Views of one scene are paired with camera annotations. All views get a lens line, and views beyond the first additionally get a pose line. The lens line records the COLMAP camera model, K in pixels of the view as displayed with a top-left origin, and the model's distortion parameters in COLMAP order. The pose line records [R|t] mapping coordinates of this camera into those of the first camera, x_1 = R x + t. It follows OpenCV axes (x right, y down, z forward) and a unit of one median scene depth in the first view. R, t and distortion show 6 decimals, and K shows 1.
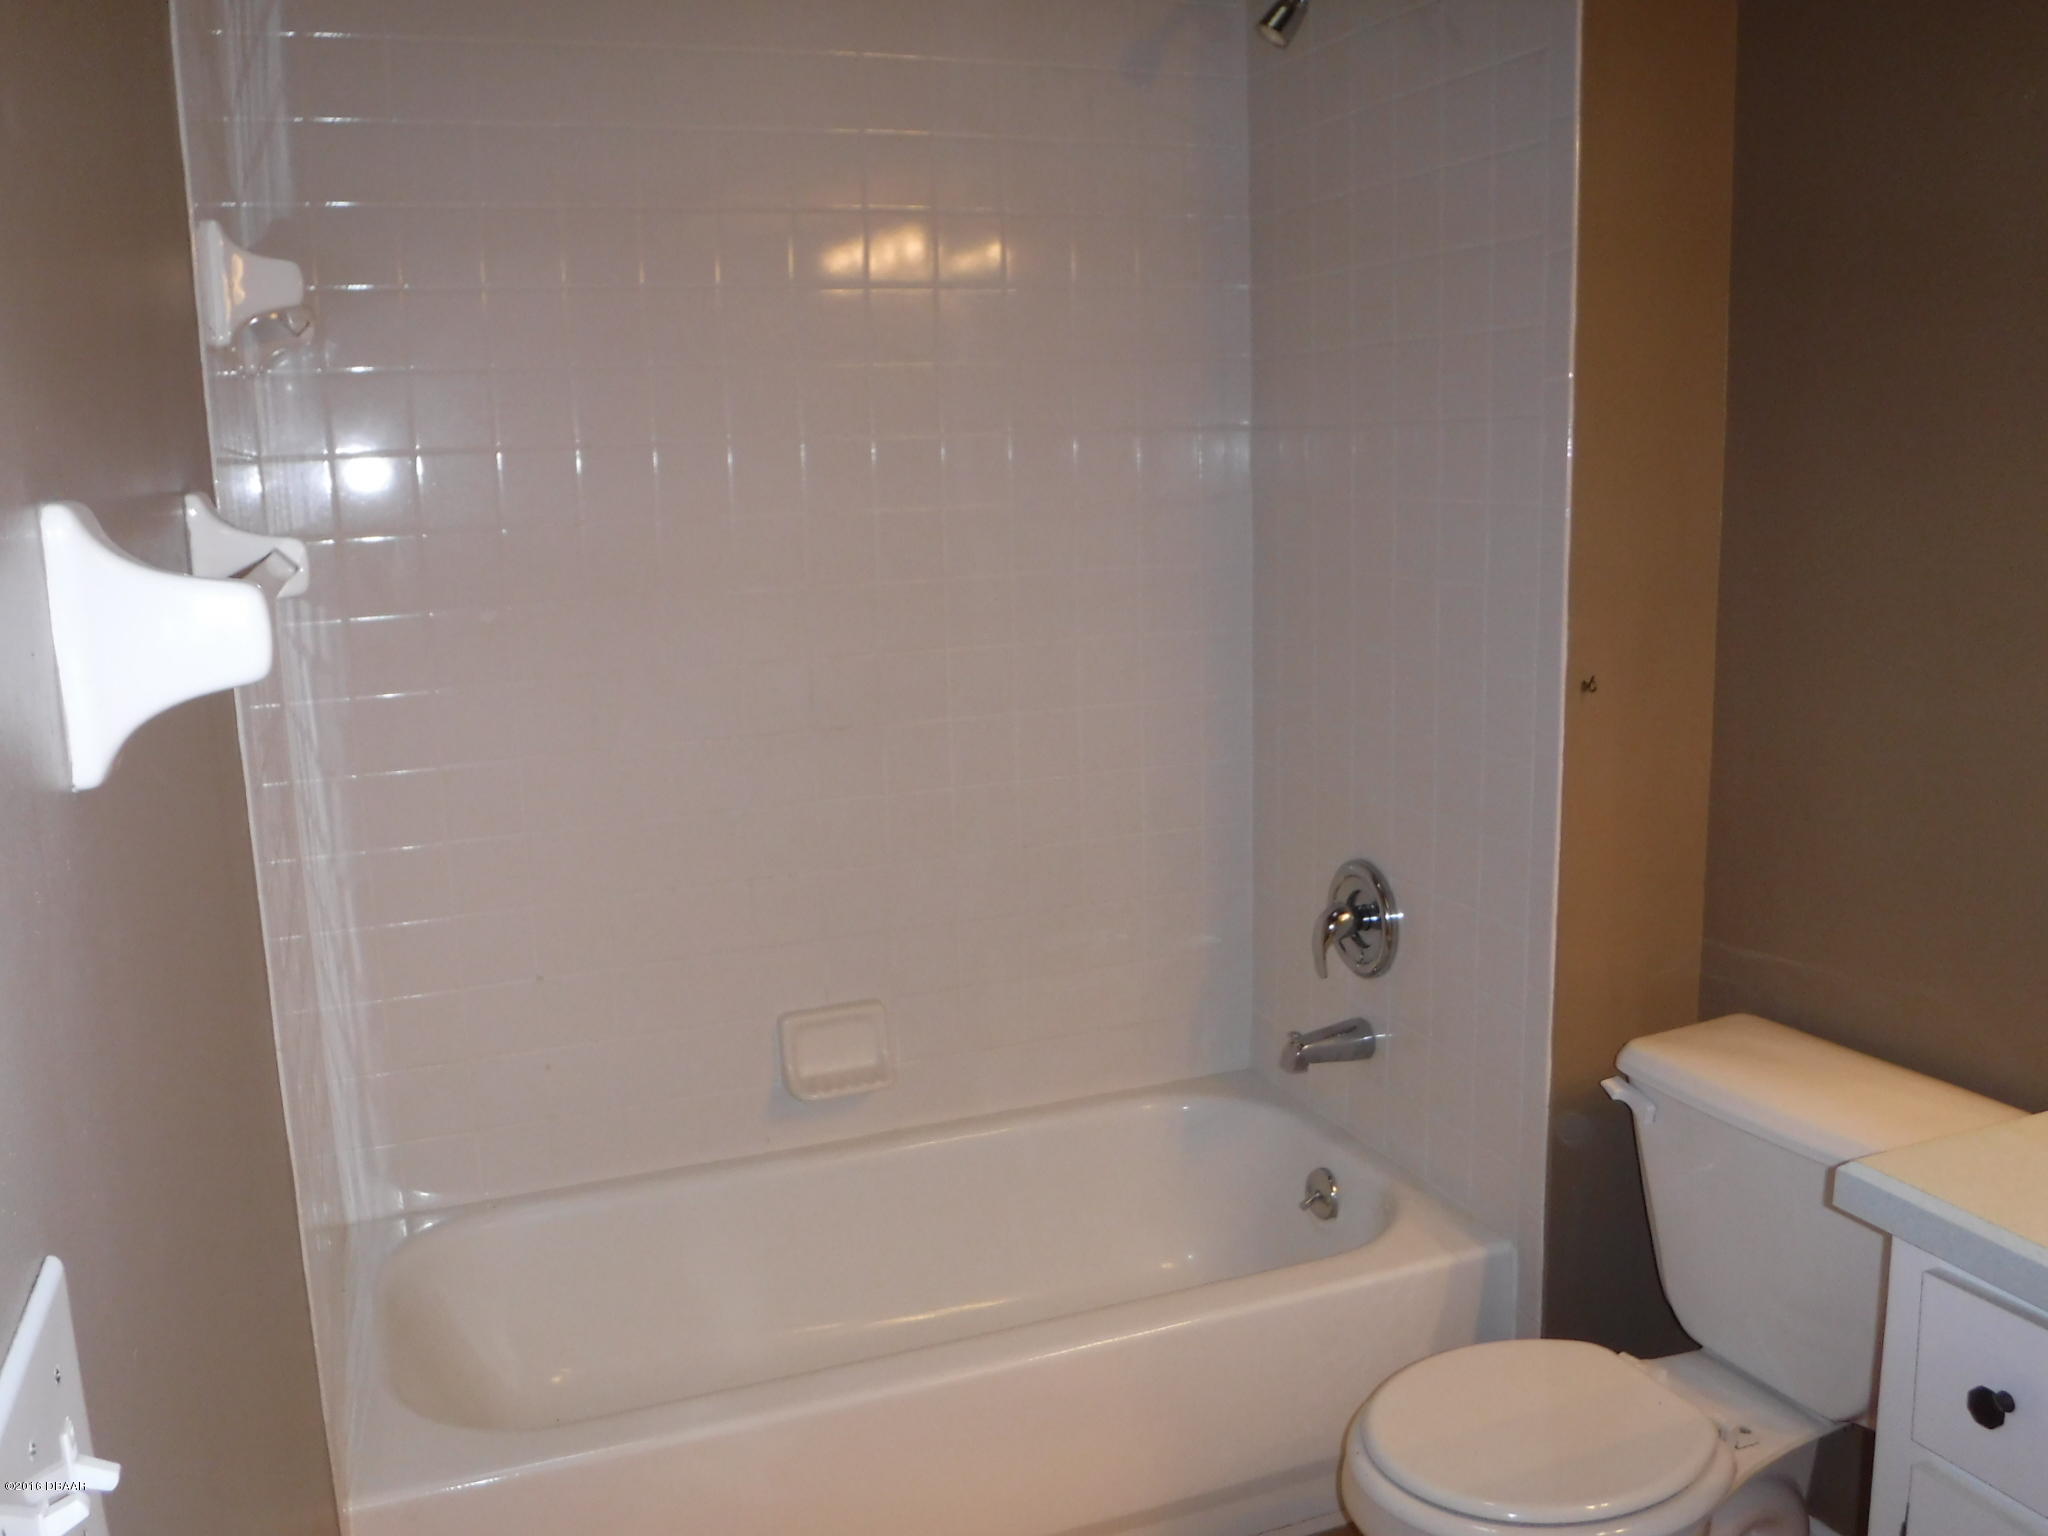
lens RADIAL K [[1683.7, 0, 1009.3], [0, 1683.7, 749.6], [0, 0, 1]] dist [-0.088520, 0.034841]
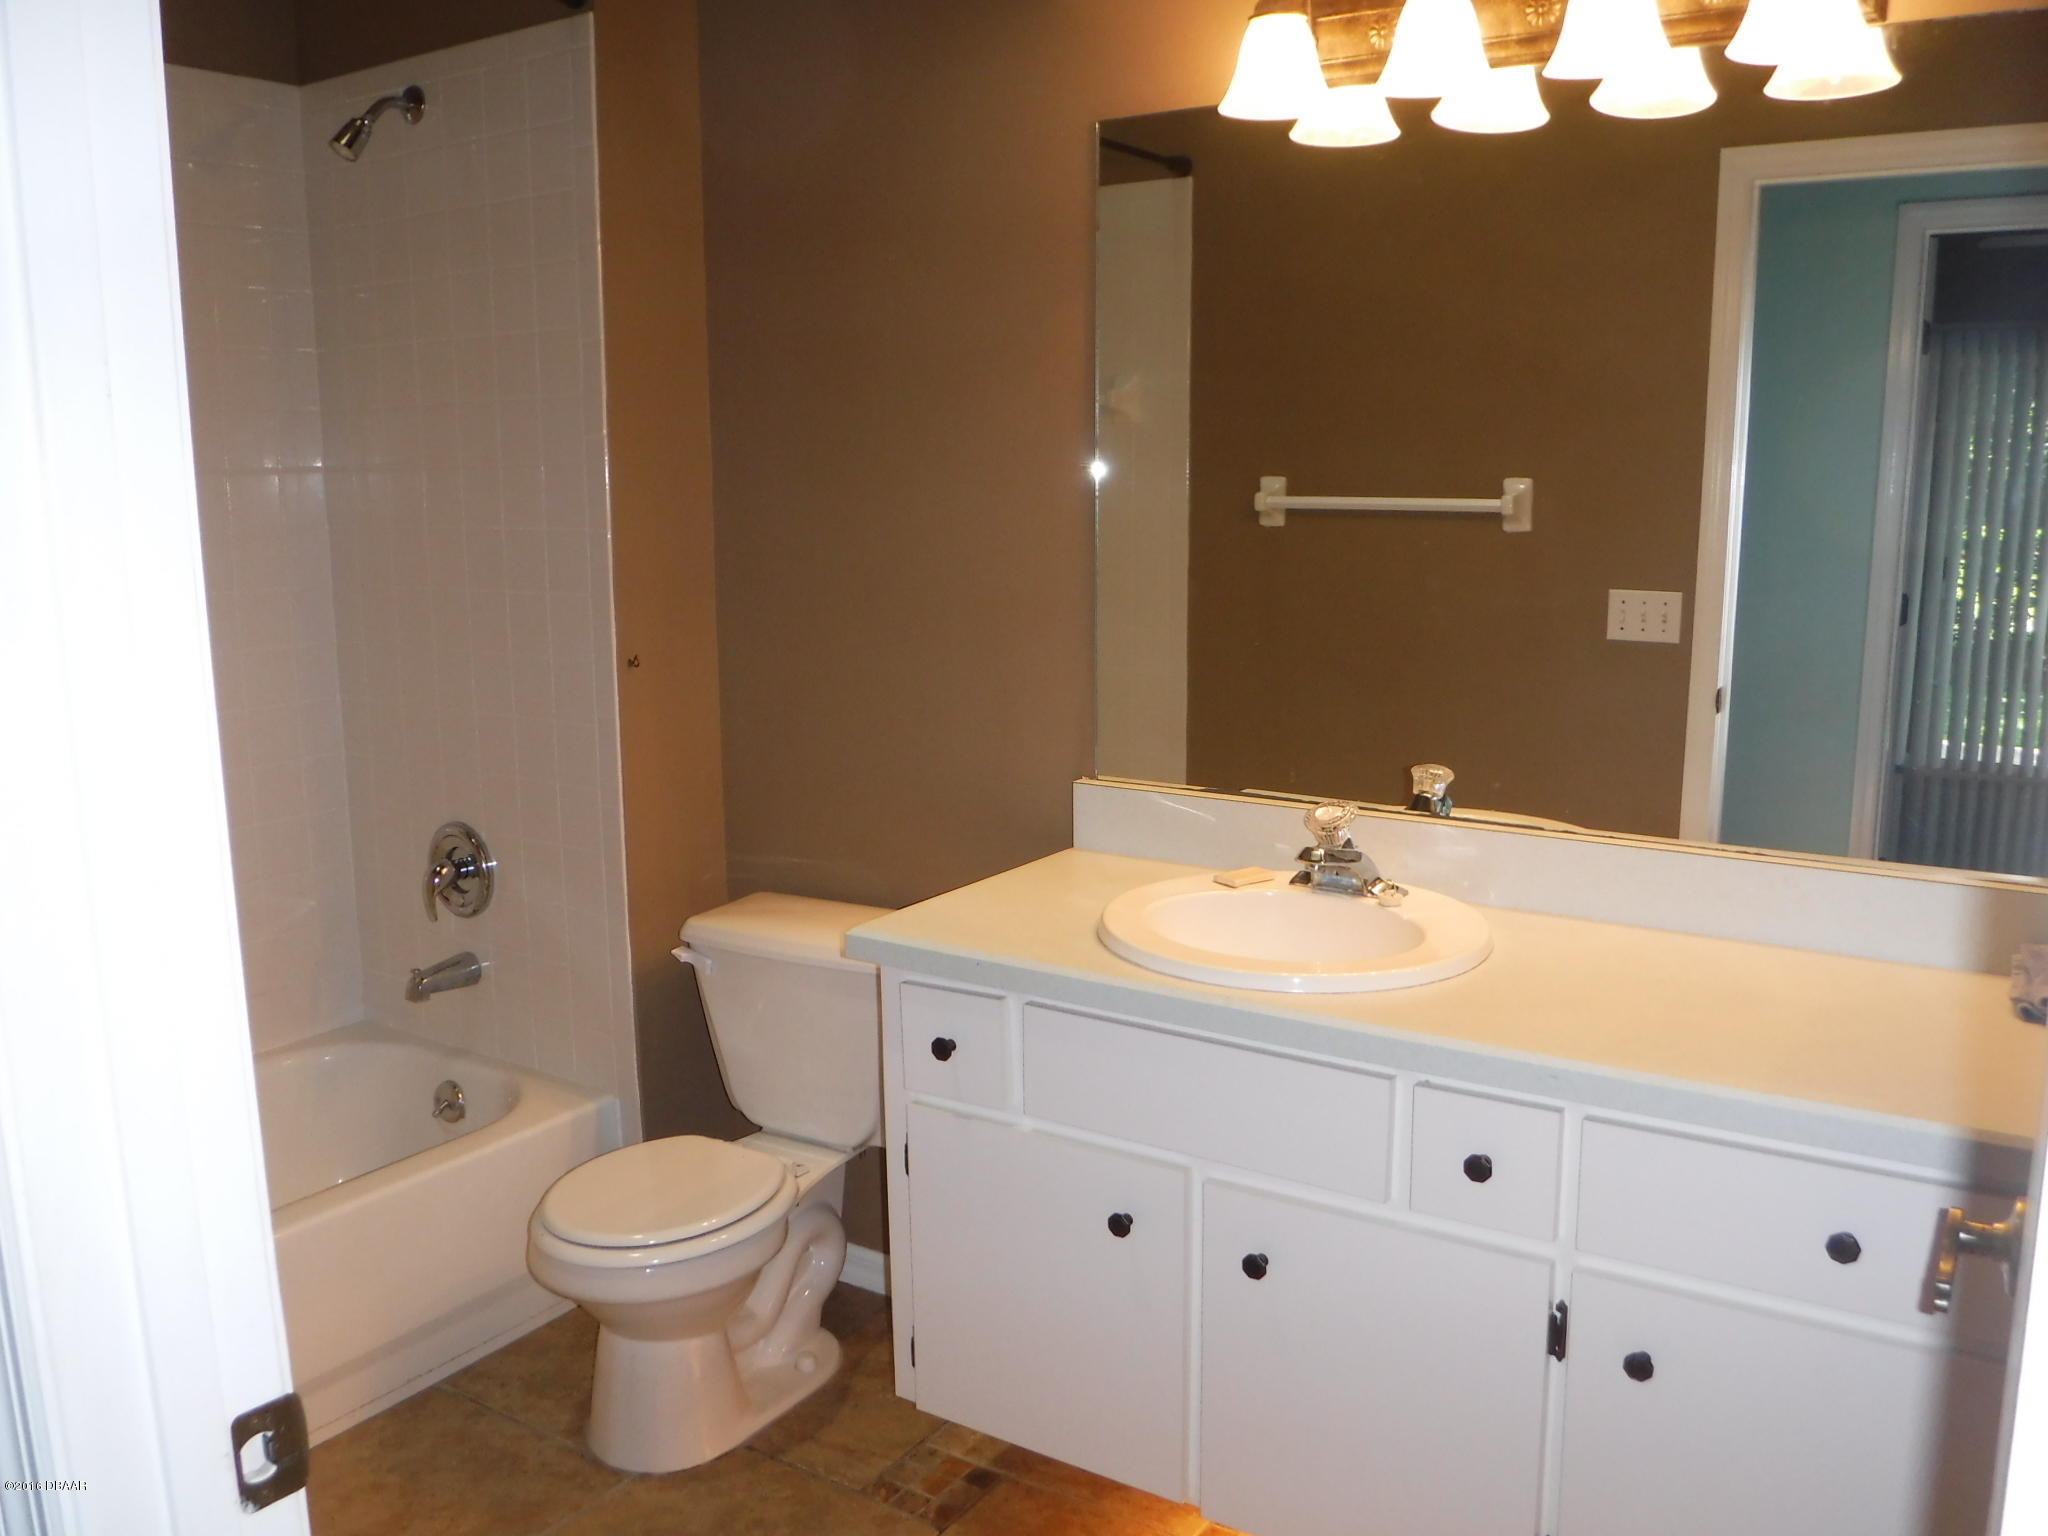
lens RADIAL K [[1683.7, 0, 1018.8], [0, 1683.7, 778.6], [0, 0, 1]] dist [-0.088520, 0.034841]
pose [[0.814884, -0.085140, 0.573337, -0.153150], [0.087987, 0.995860, 0.022828, 0.042964], [-0.572907, 0.031844, 0.819001, -0.240896]]
